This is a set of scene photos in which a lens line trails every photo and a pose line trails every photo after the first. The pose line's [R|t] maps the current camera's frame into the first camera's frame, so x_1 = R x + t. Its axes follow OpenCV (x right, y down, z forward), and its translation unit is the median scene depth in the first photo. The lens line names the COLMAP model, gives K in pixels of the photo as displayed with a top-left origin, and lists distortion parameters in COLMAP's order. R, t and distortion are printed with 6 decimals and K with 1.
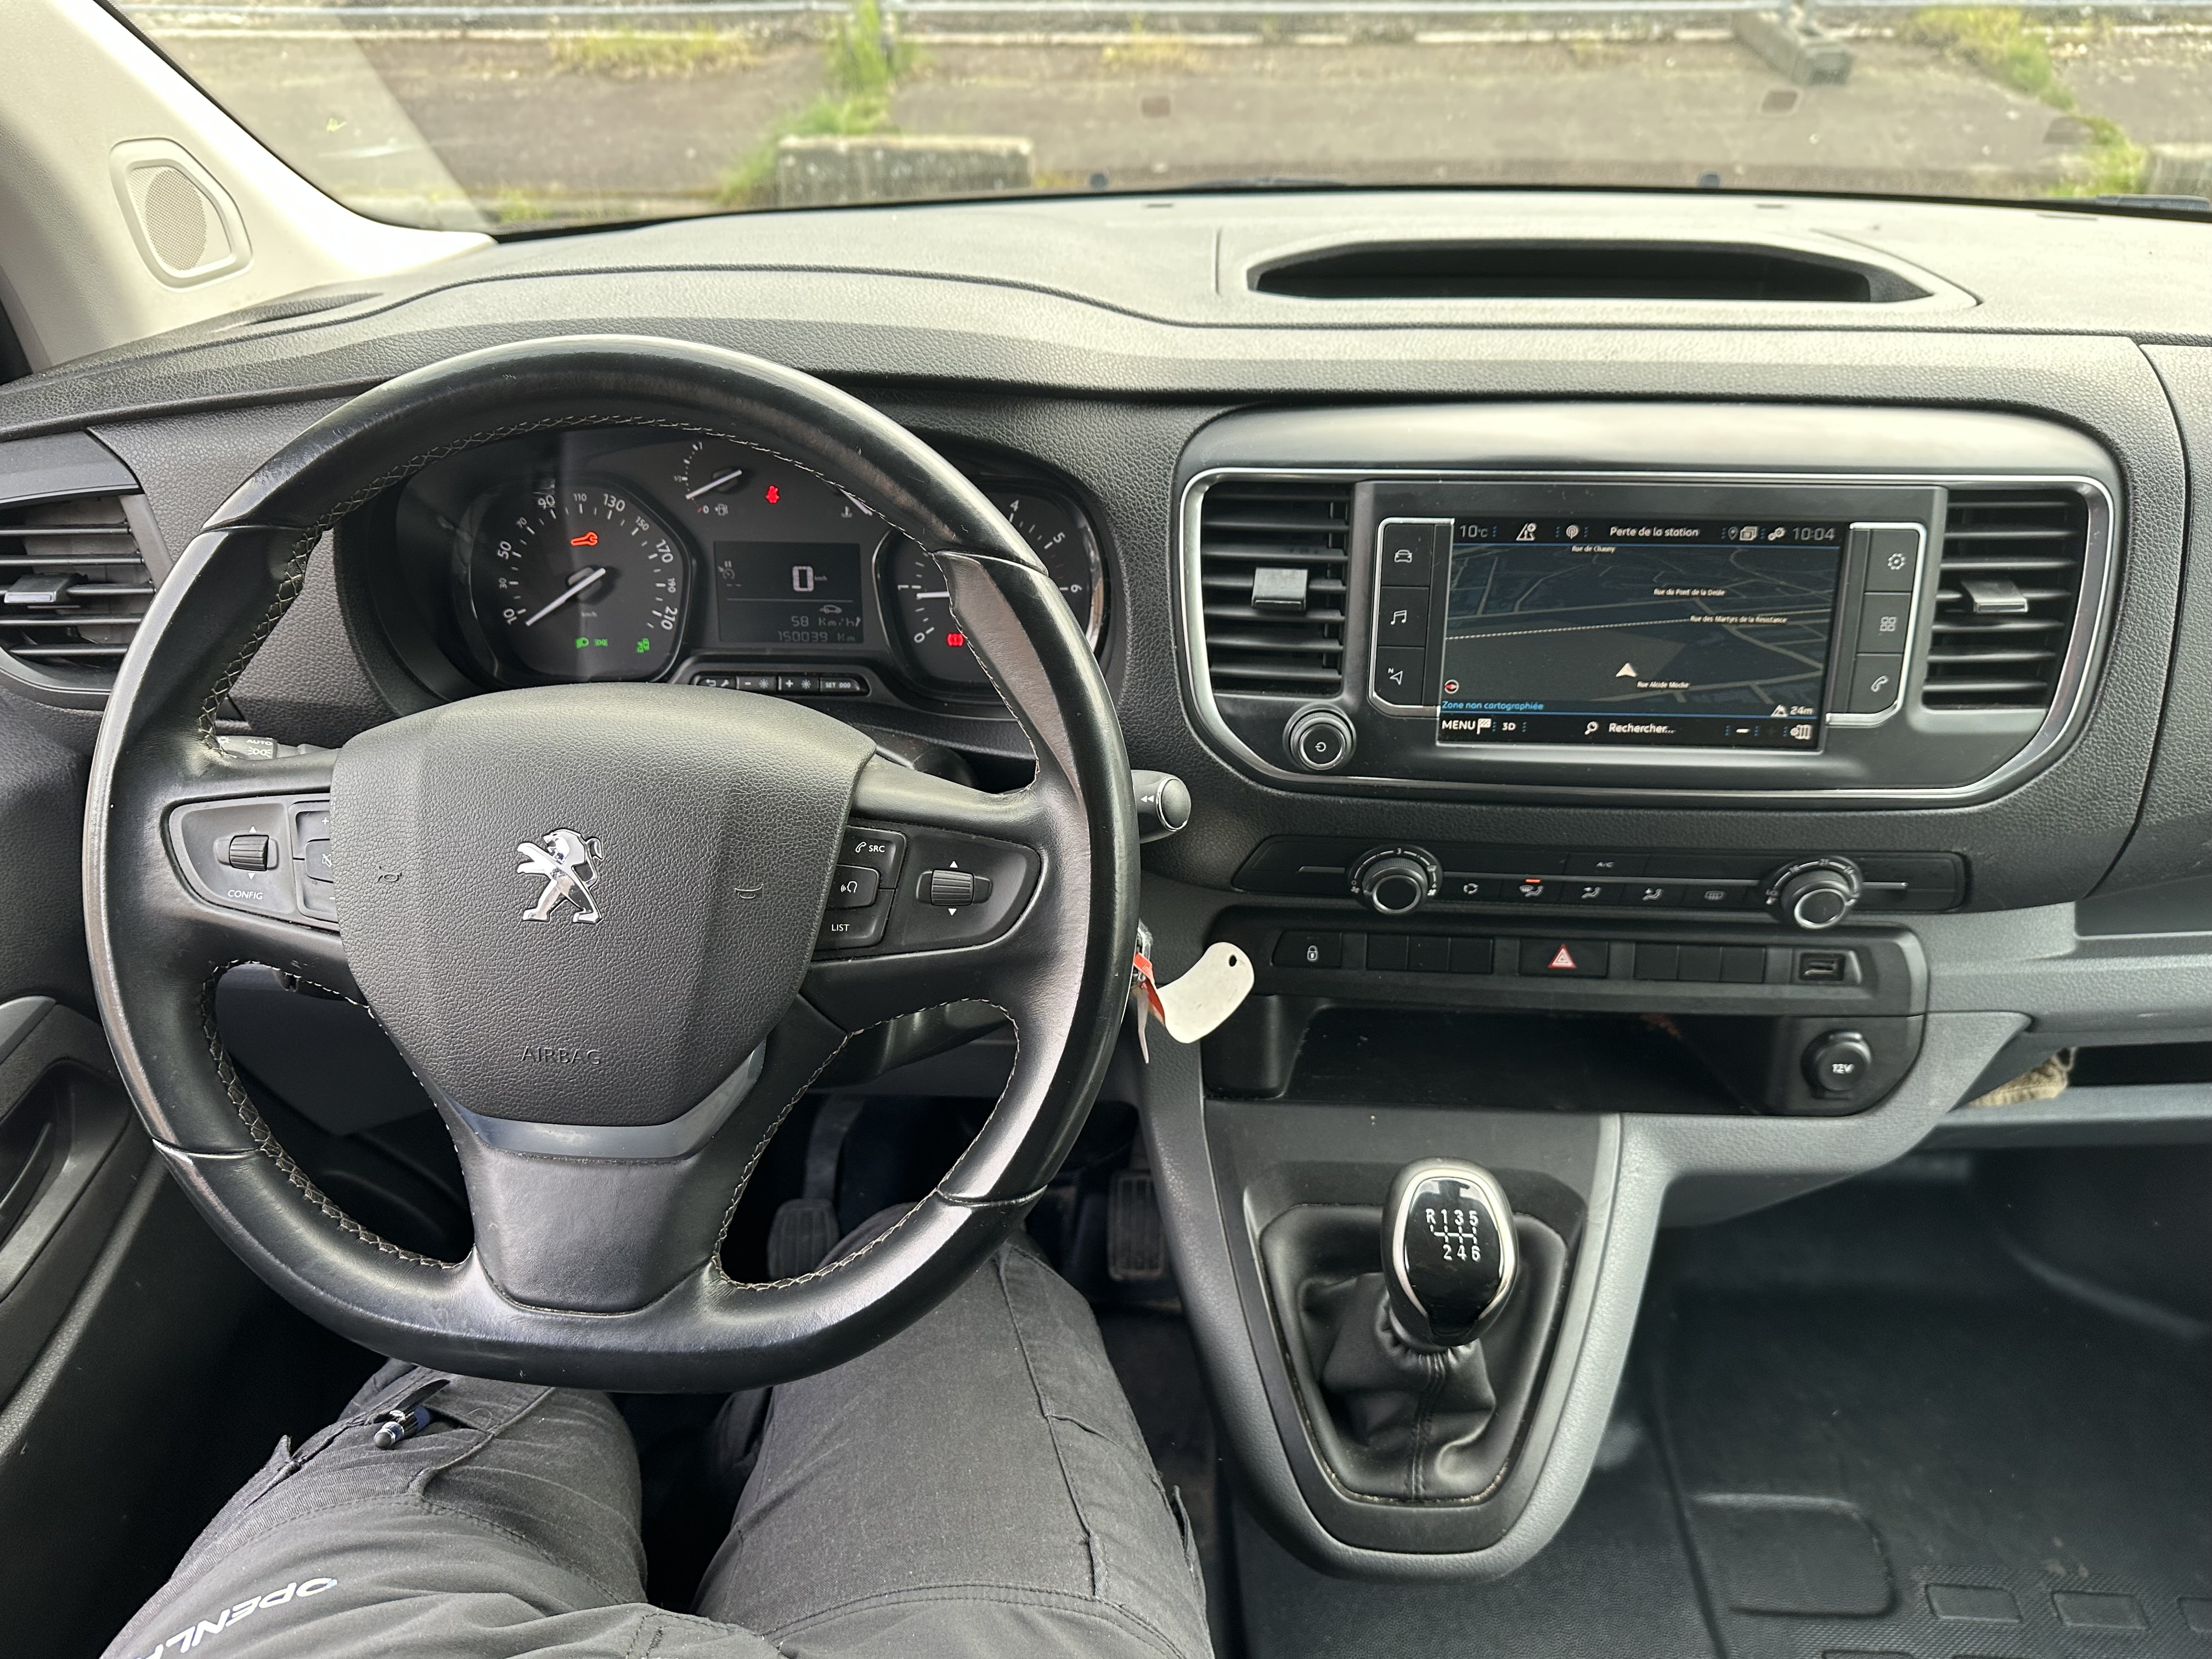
lens RADIAL K [[1566.1, 0, 1144.4], [0, 1566.1, 810.2], [0, 0, 1]] dist [0.018299, -0.020742]
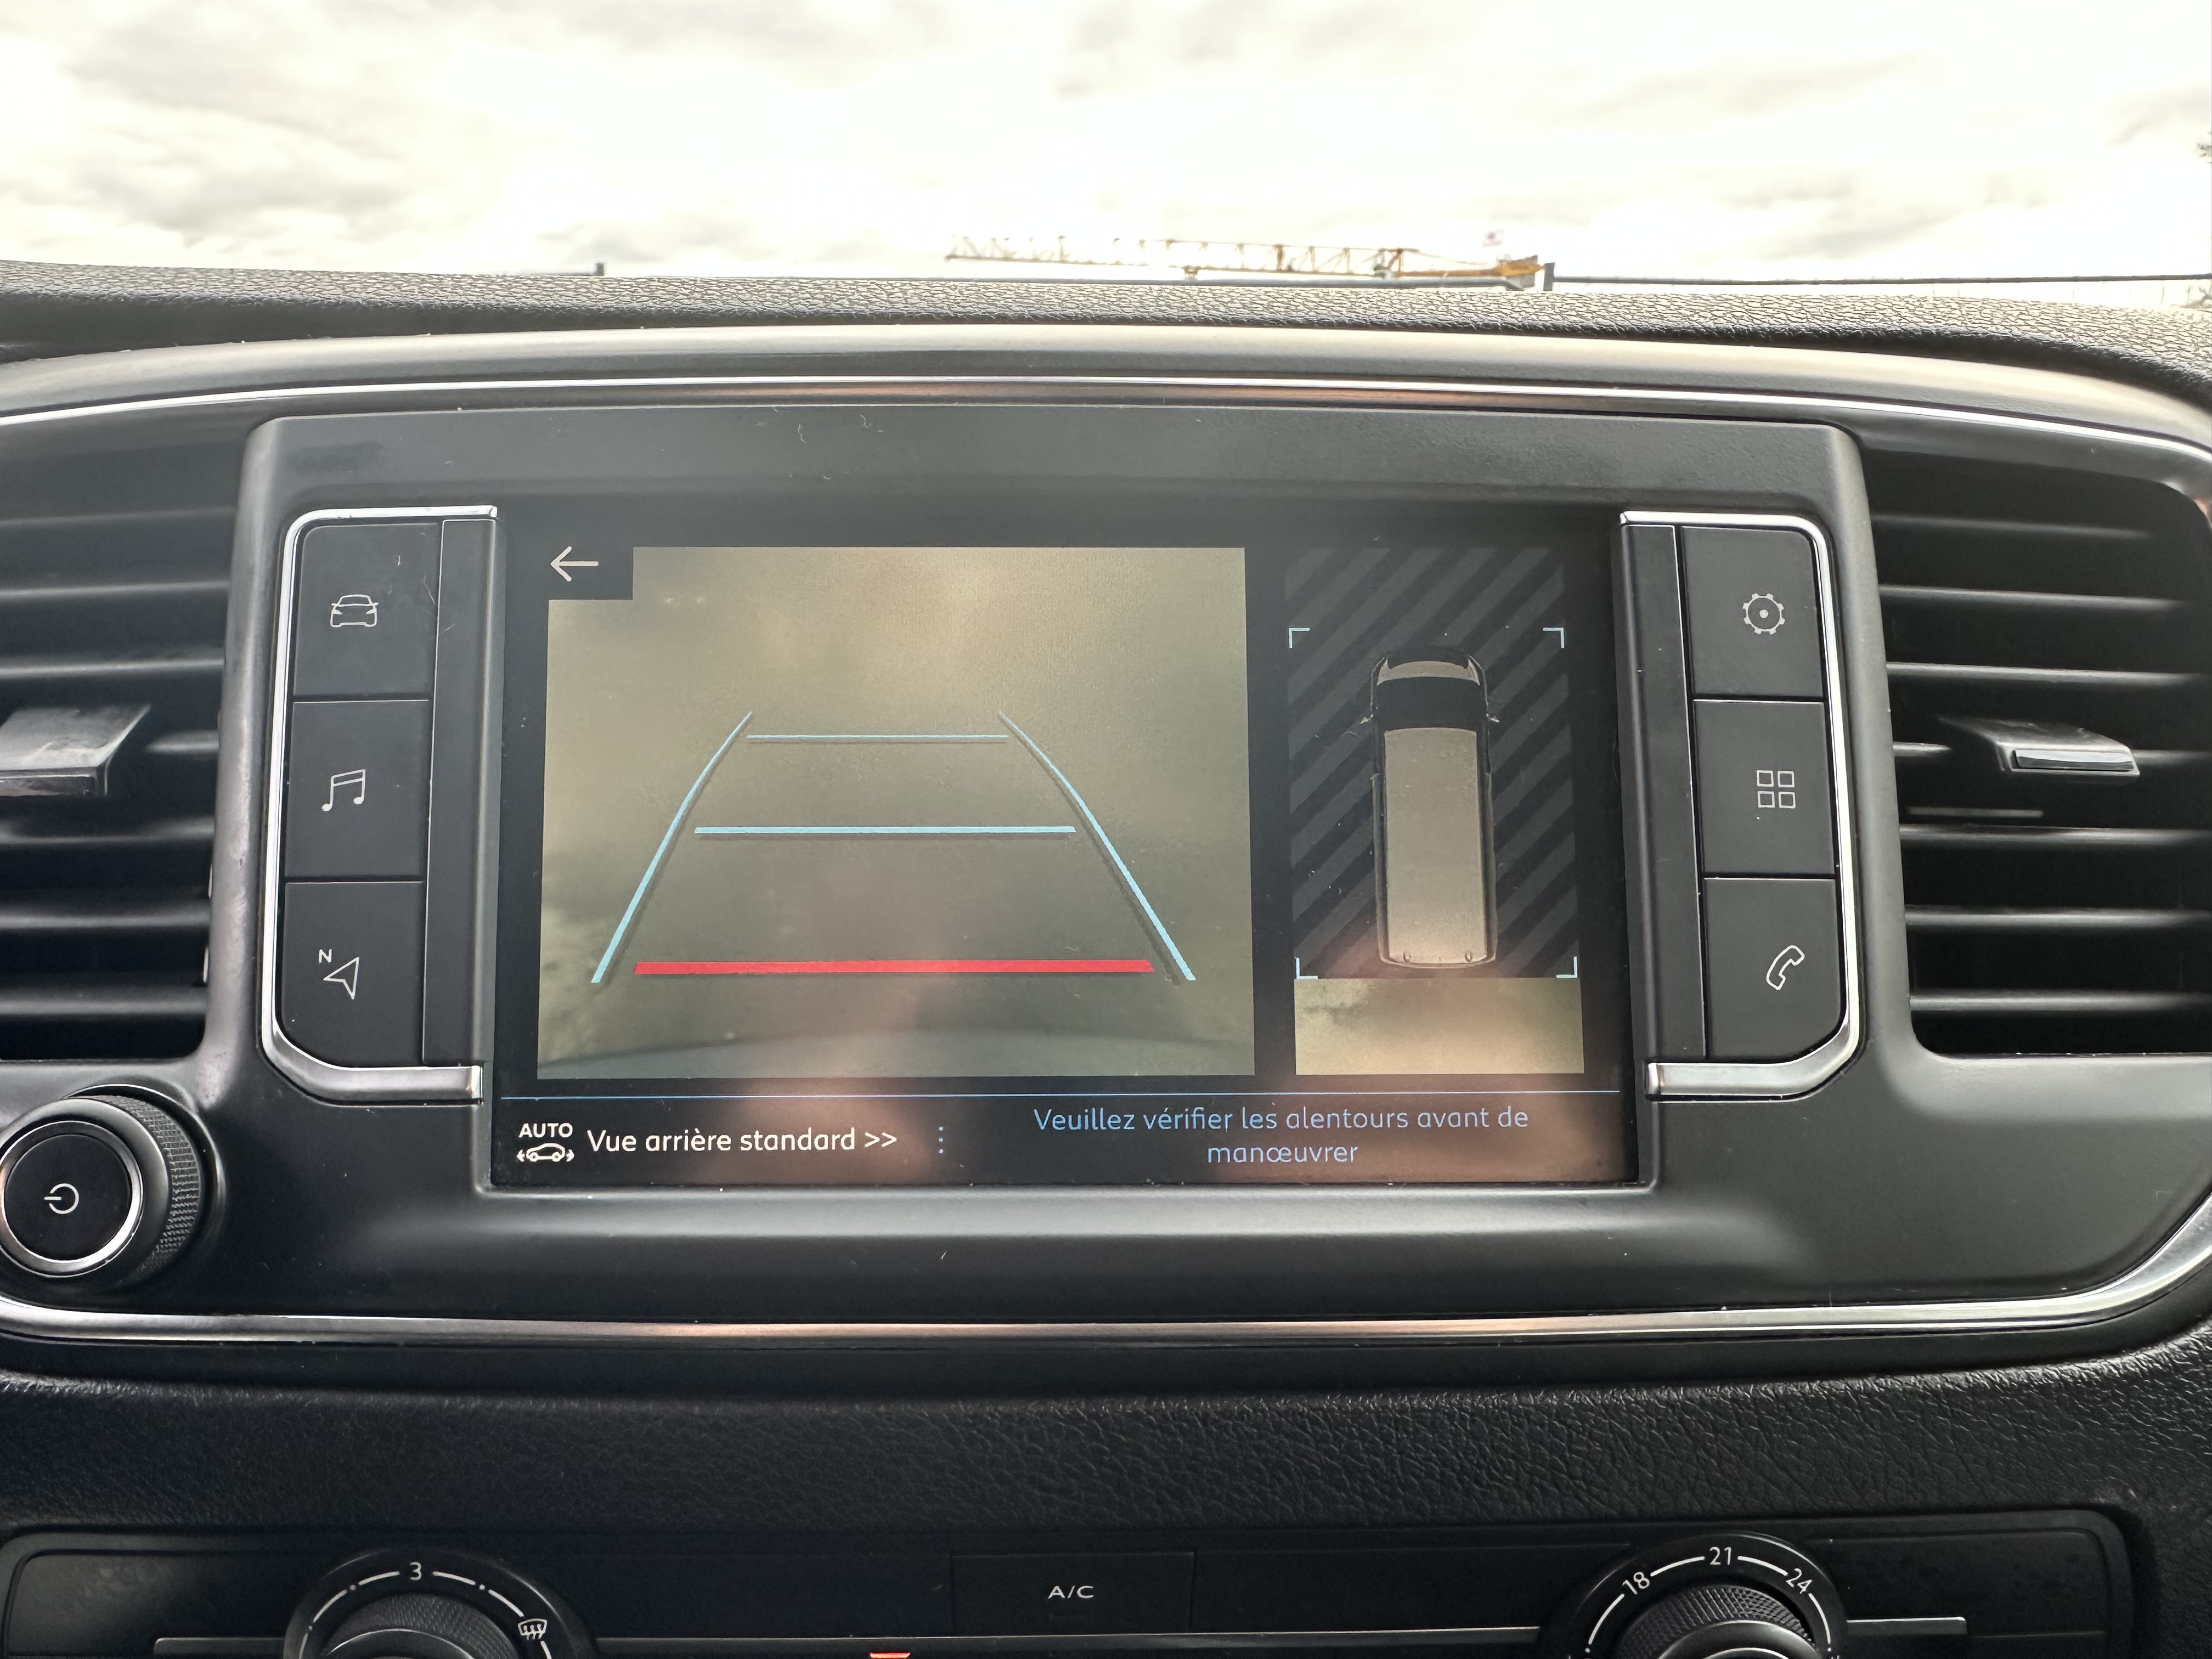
lens RADIAL K [[1566.1, 0, 1088.7], [0, 1566.1, 871.2], [0, 0, 1]] dist [0.018299, -0.020742]
pose [[0.997765, -0.013295, 0.065491, 0.288204], [0.036019, 0.932468, -0.359453, 0.013423], [-0.056290, 0.361008, 0.930862, 0.665143]]
